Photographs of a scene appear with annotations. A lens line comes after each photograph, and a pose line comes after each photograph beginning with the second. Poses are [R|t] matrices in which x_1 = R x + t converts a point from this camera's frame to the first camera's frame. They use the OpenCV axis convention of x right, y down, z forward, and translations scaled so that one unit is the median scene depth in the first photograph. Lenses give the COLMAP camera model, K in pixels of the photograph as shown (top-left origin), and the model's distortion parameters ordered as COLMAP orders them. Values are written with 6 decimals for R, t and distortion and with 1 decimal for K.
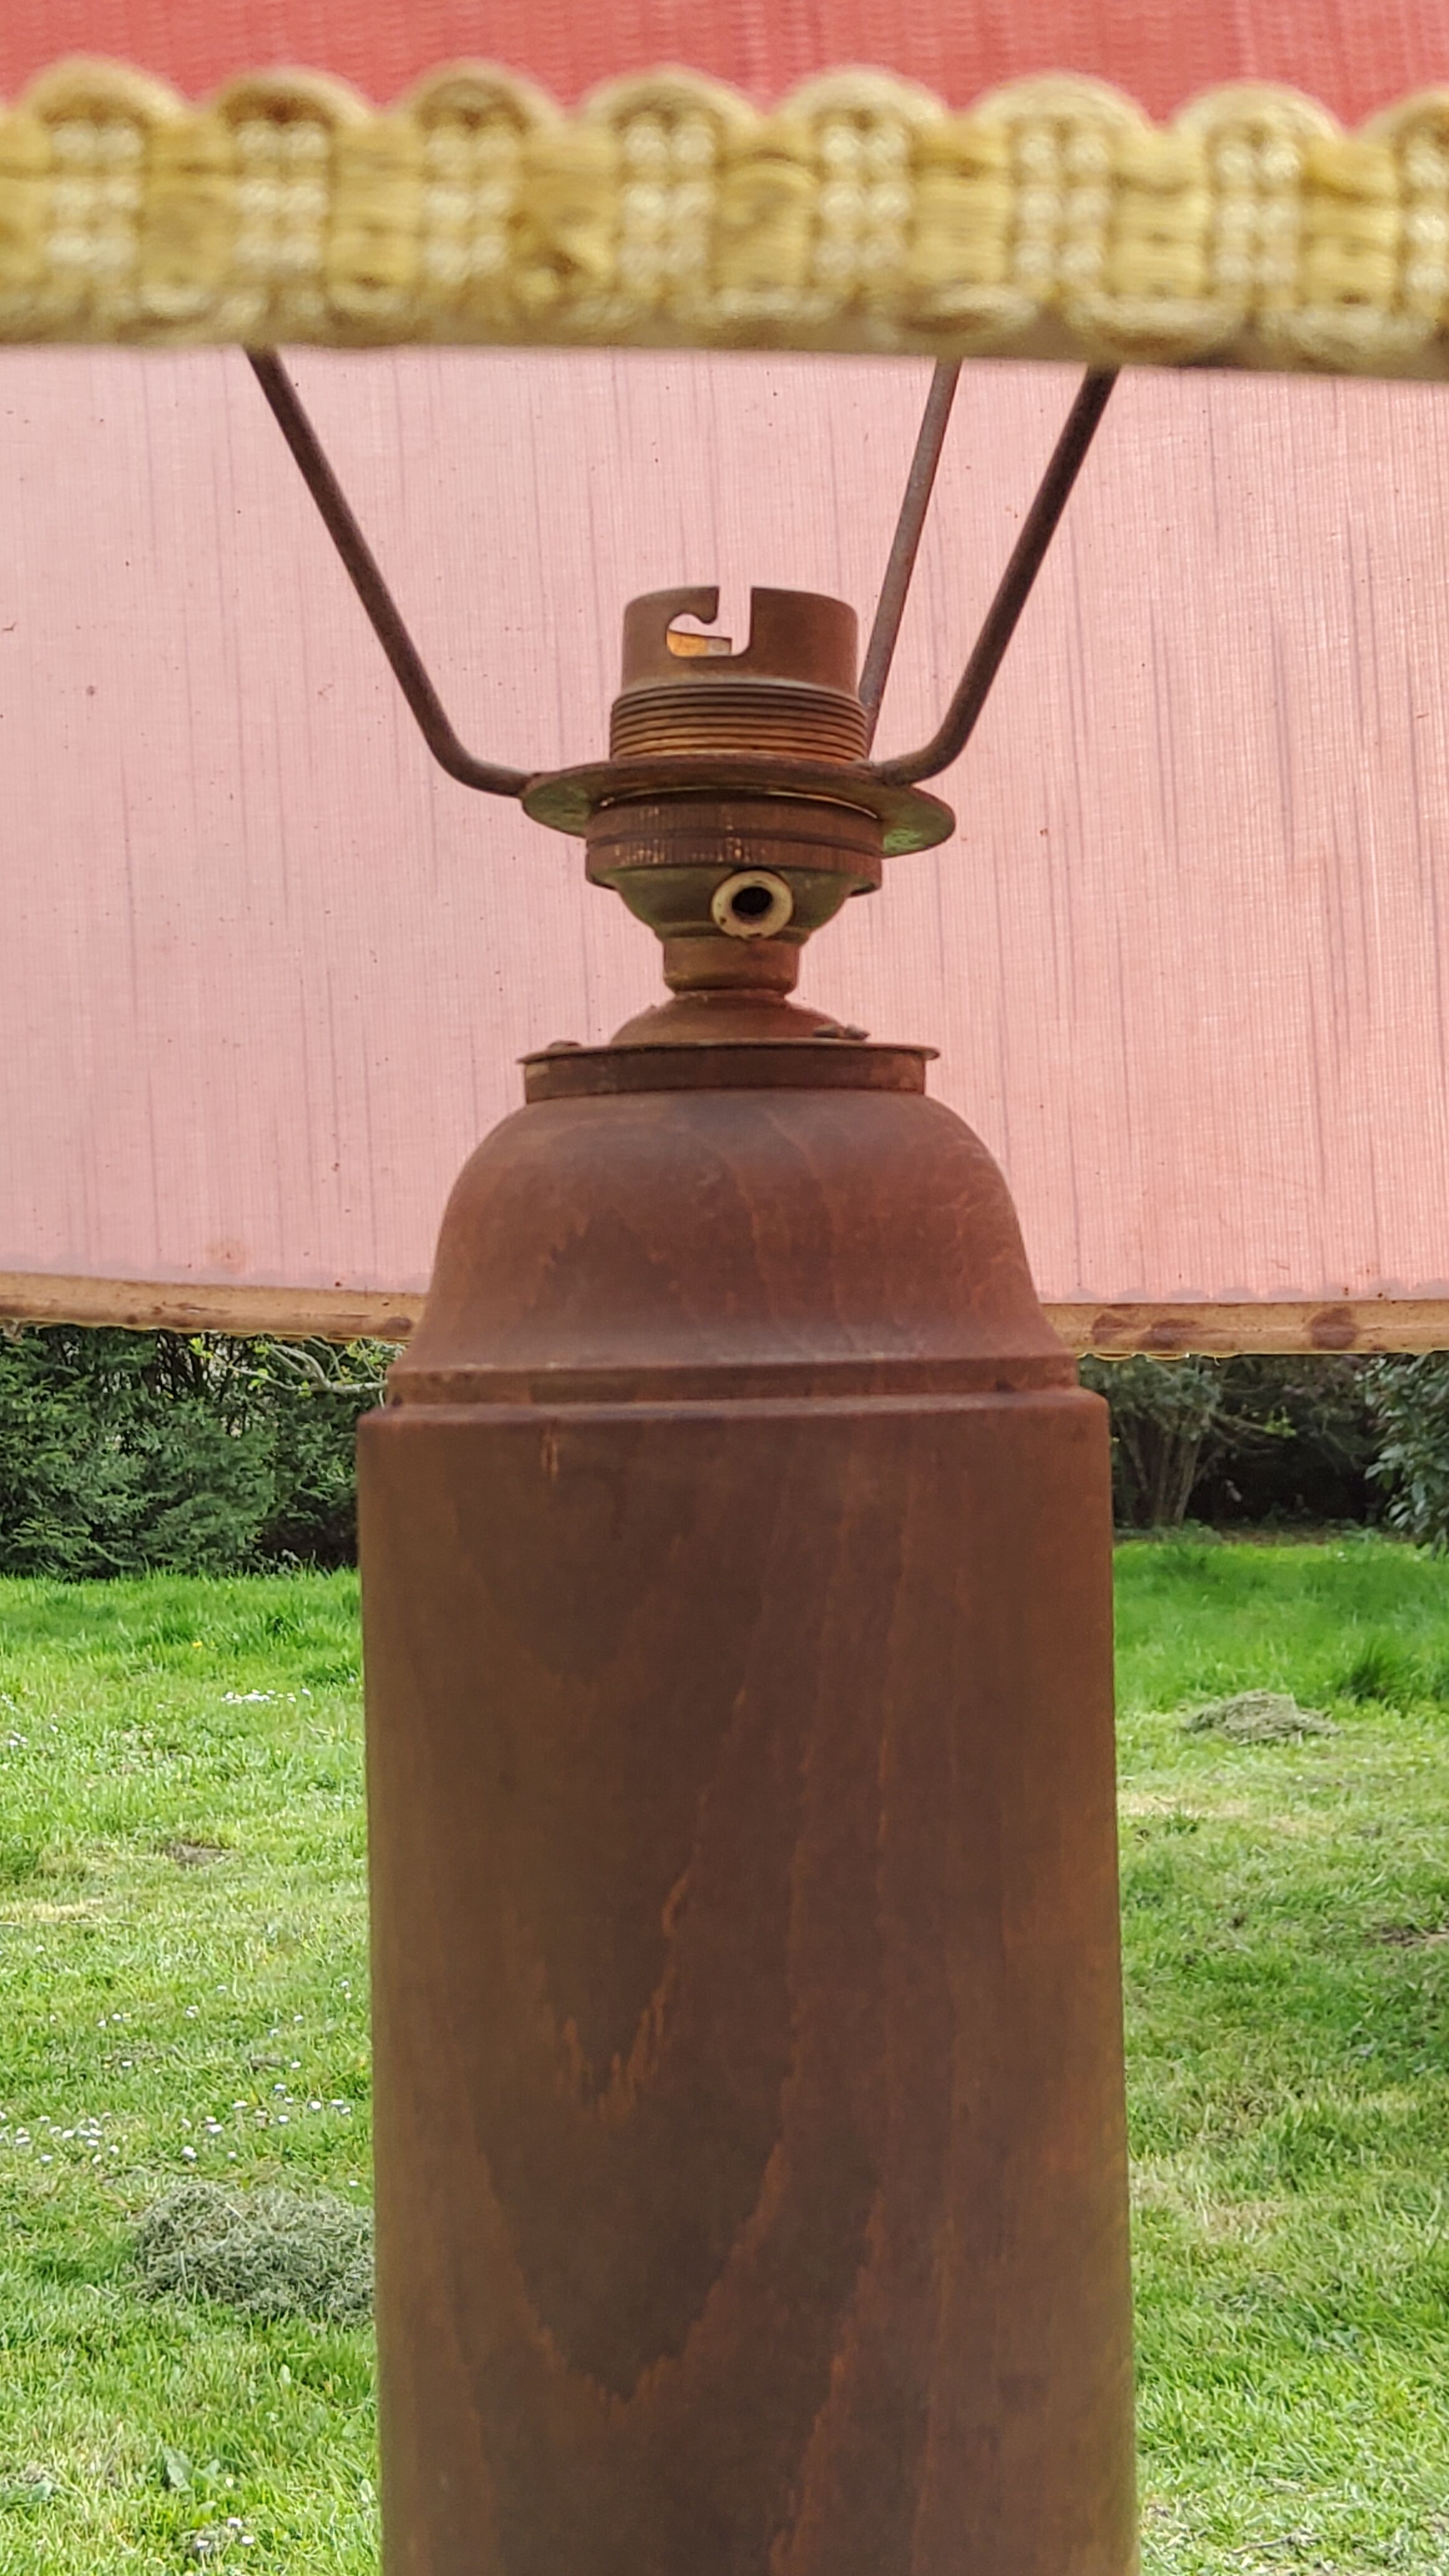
lens RADIAL K [[3852.8, 0, 734.3], [0, 3852.8, 1275.4], [0, 0, 1]] dist [0.211253, -0.623764]
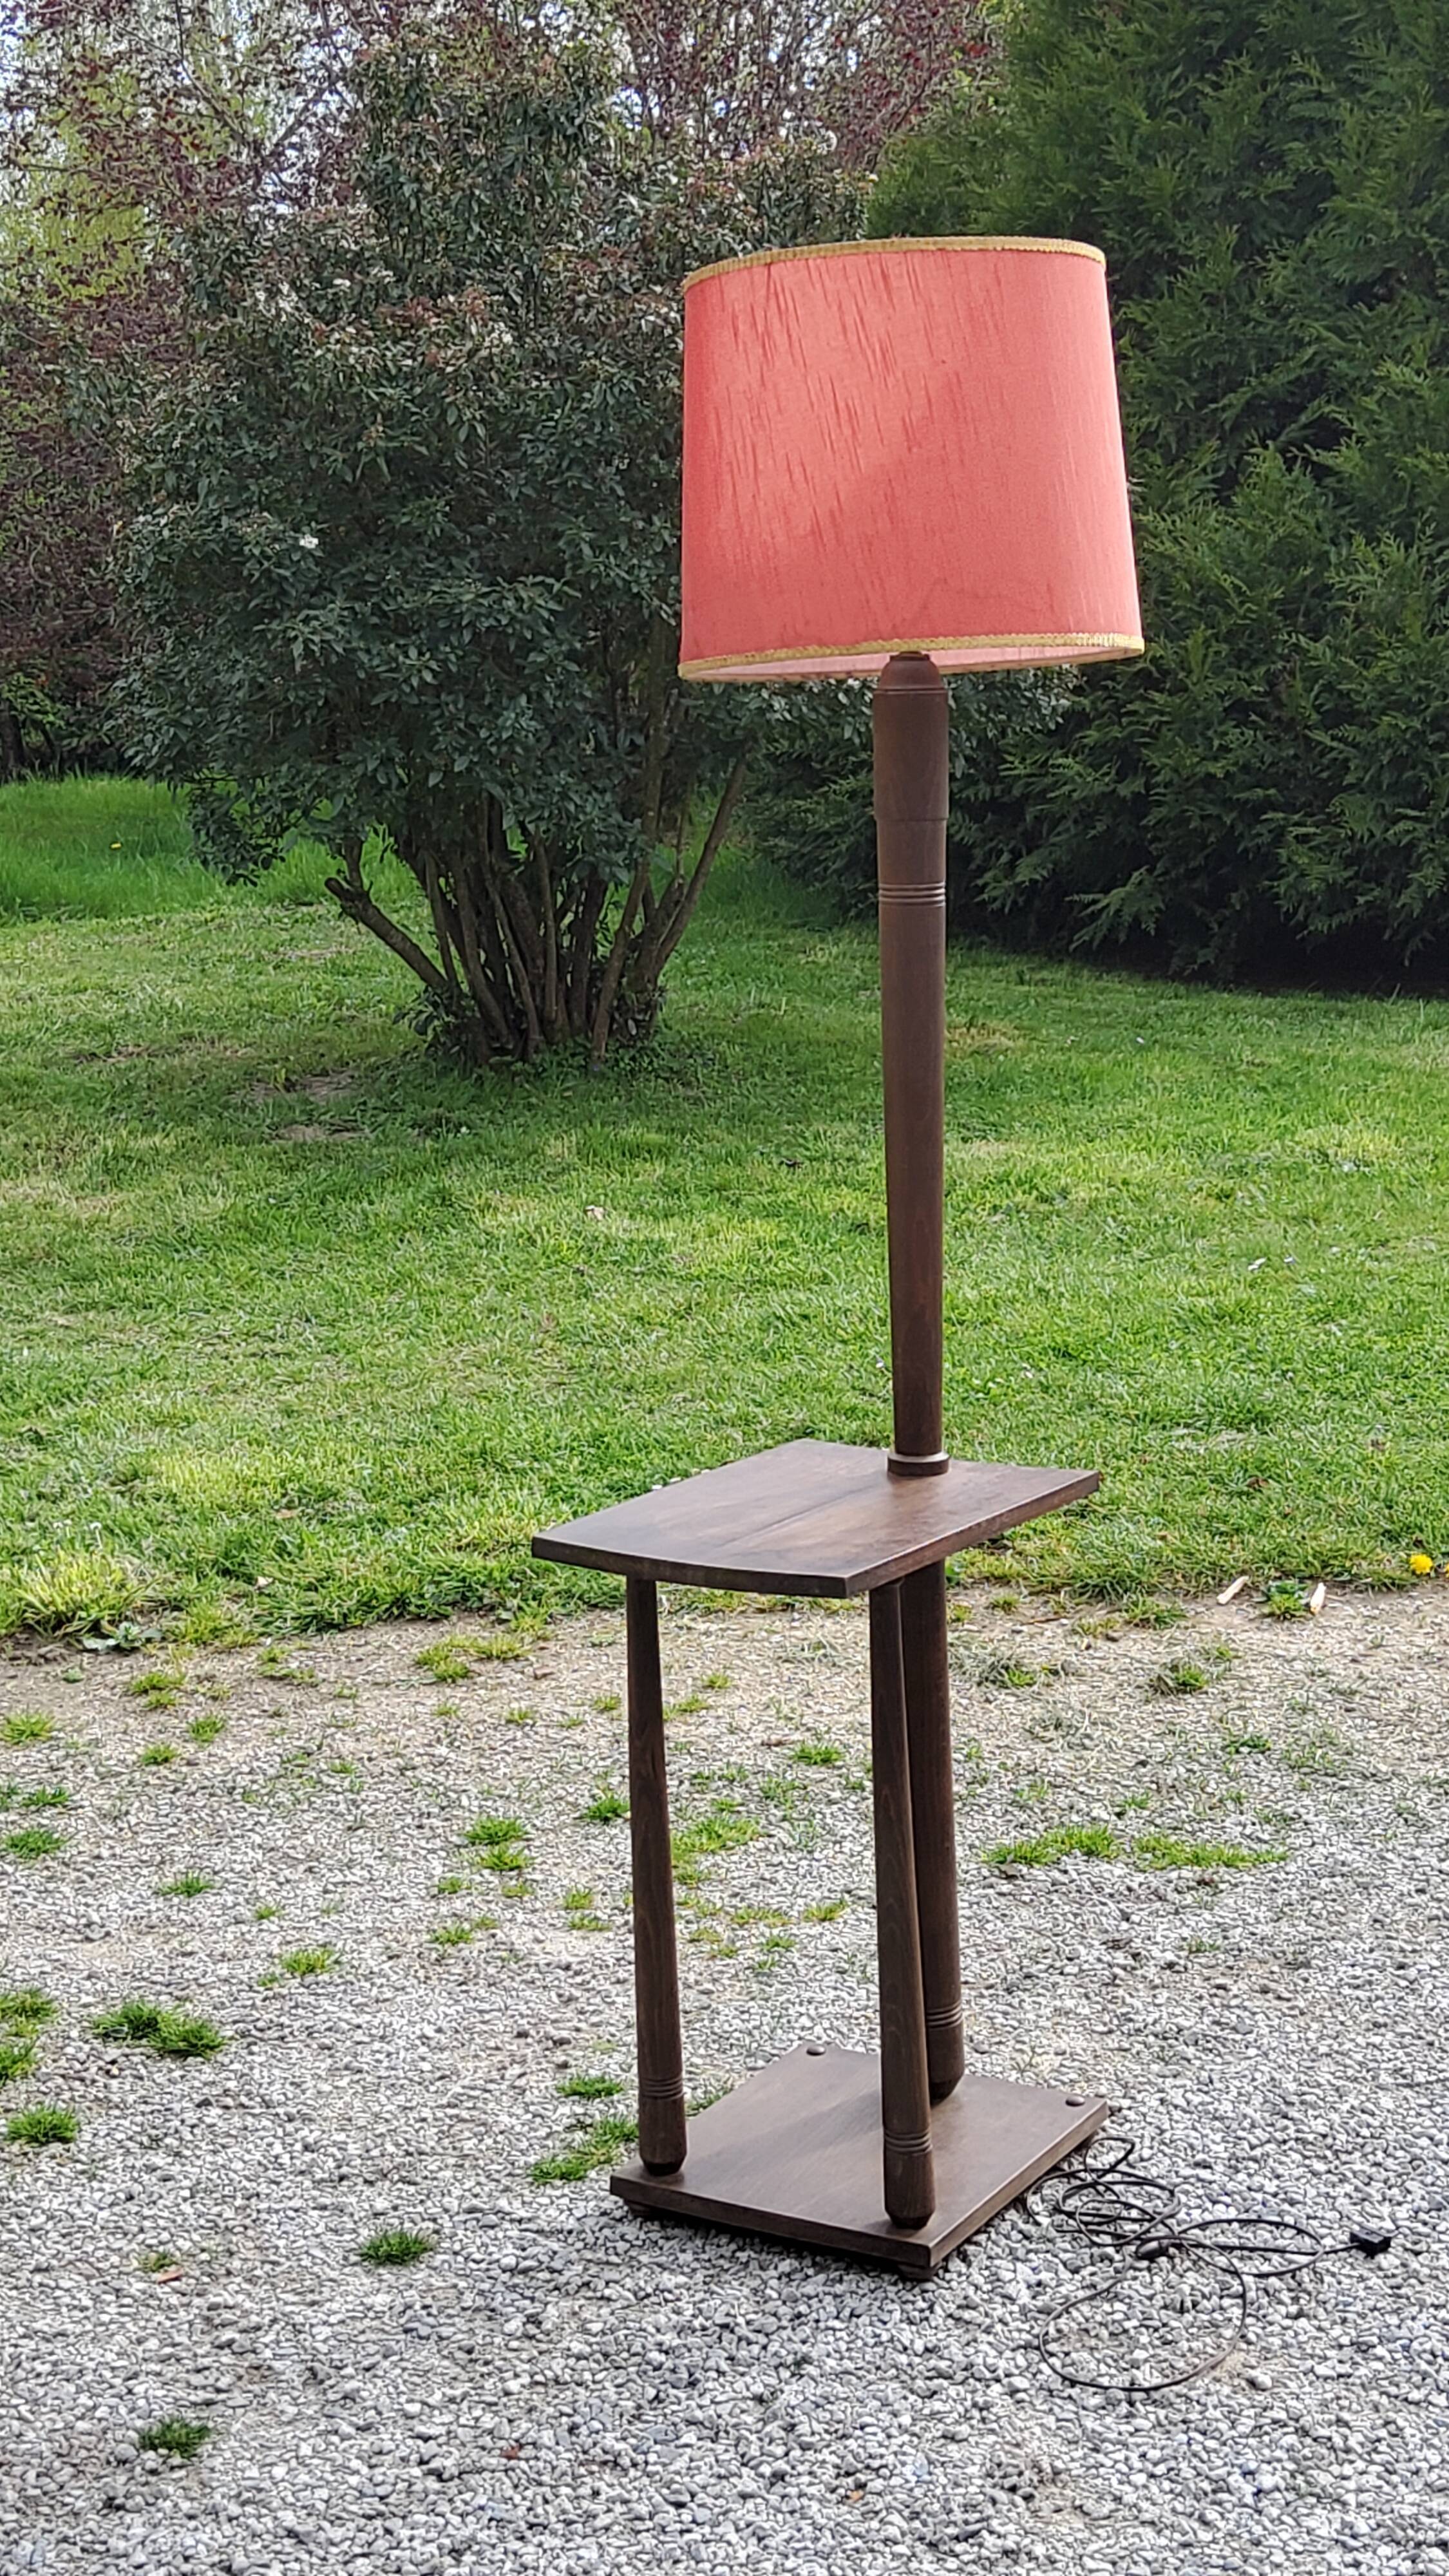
lens RADIAL K [[3852.8, 0, 734.3], [0, 3852.8, 1275.4], [0, 0, 1]] dist [0.211253, -0.623764]
pose [[0.904285, -0.065155, 0.421929, -0.139861], [-0.014570, 0.983001, 0.183023, -0.009140], [-0.426682, -0.171652, 0.887963, -0.235074]]
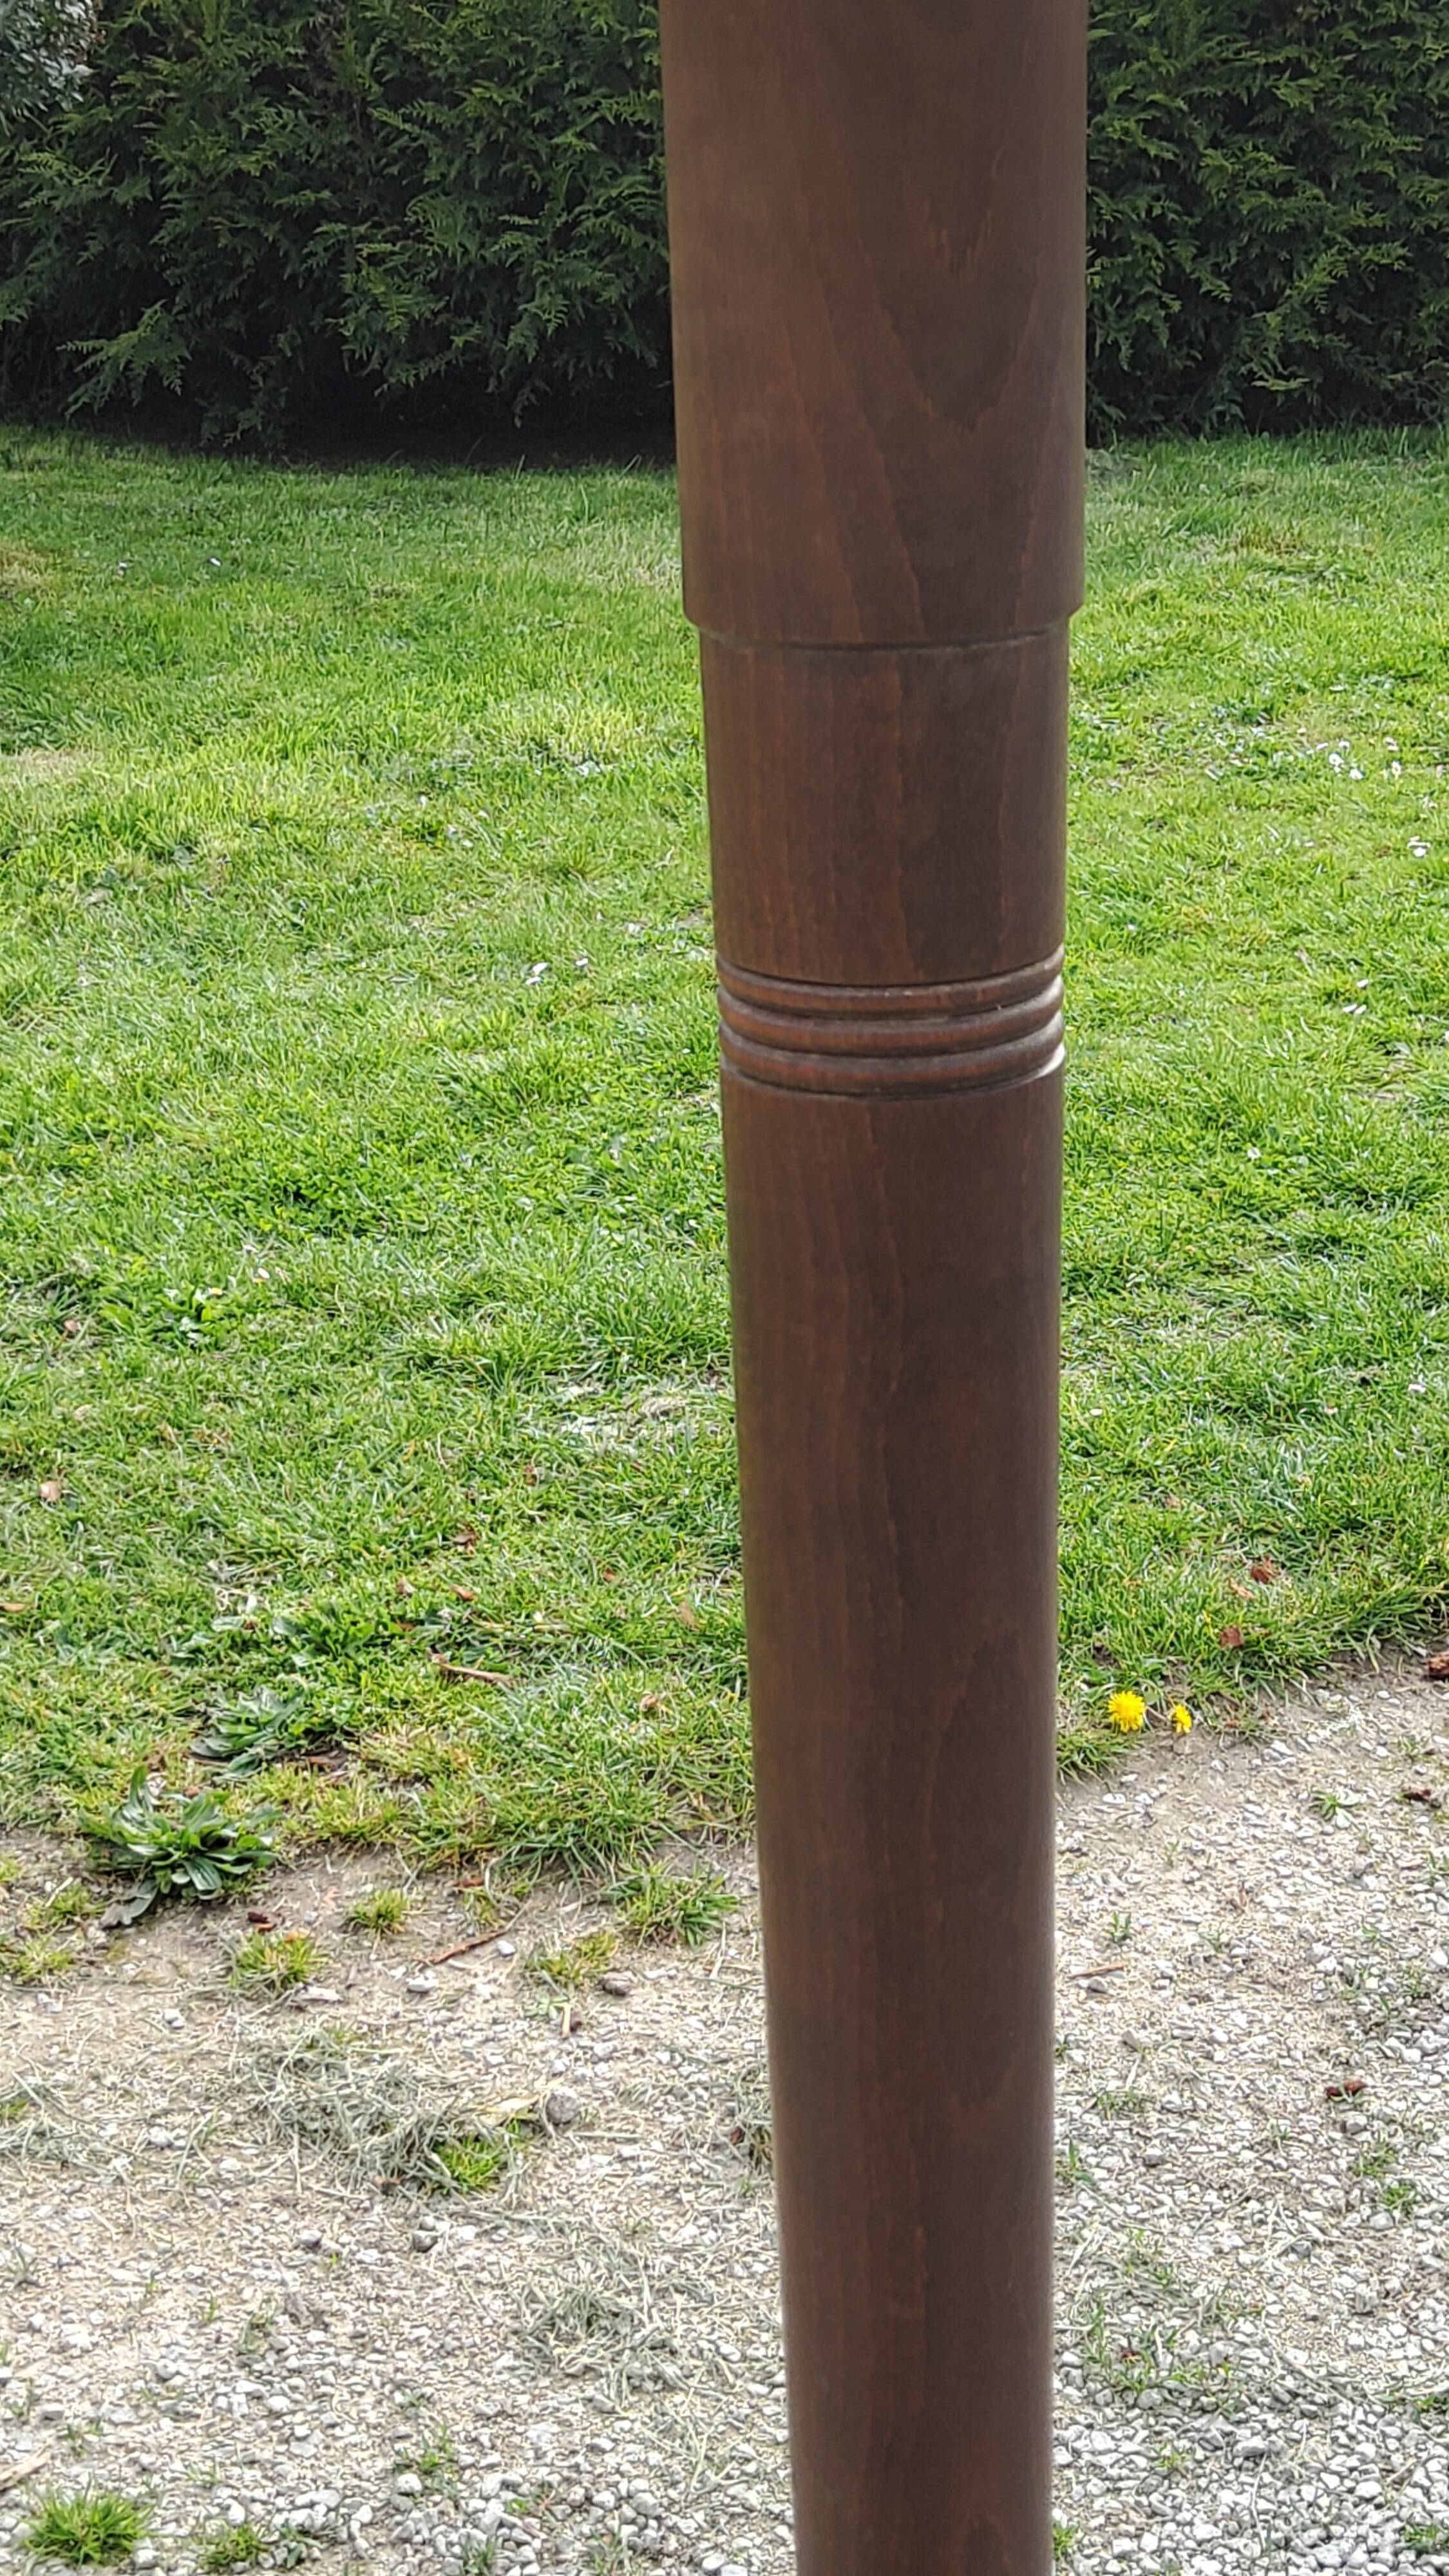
lens RADIAL K [[3852.8, 0, 734.3], [0, 3852.8, 1275.4], [0, 0, 1]] dist [0.211253, -0.623764]
pose [[0.748753, -0.214880, 0.627052, -0.038708], [-0.001049, 0.945611, 0.325298, 0.001719], [-0.662848, -0.244225, 0.707804, -0.012421]]
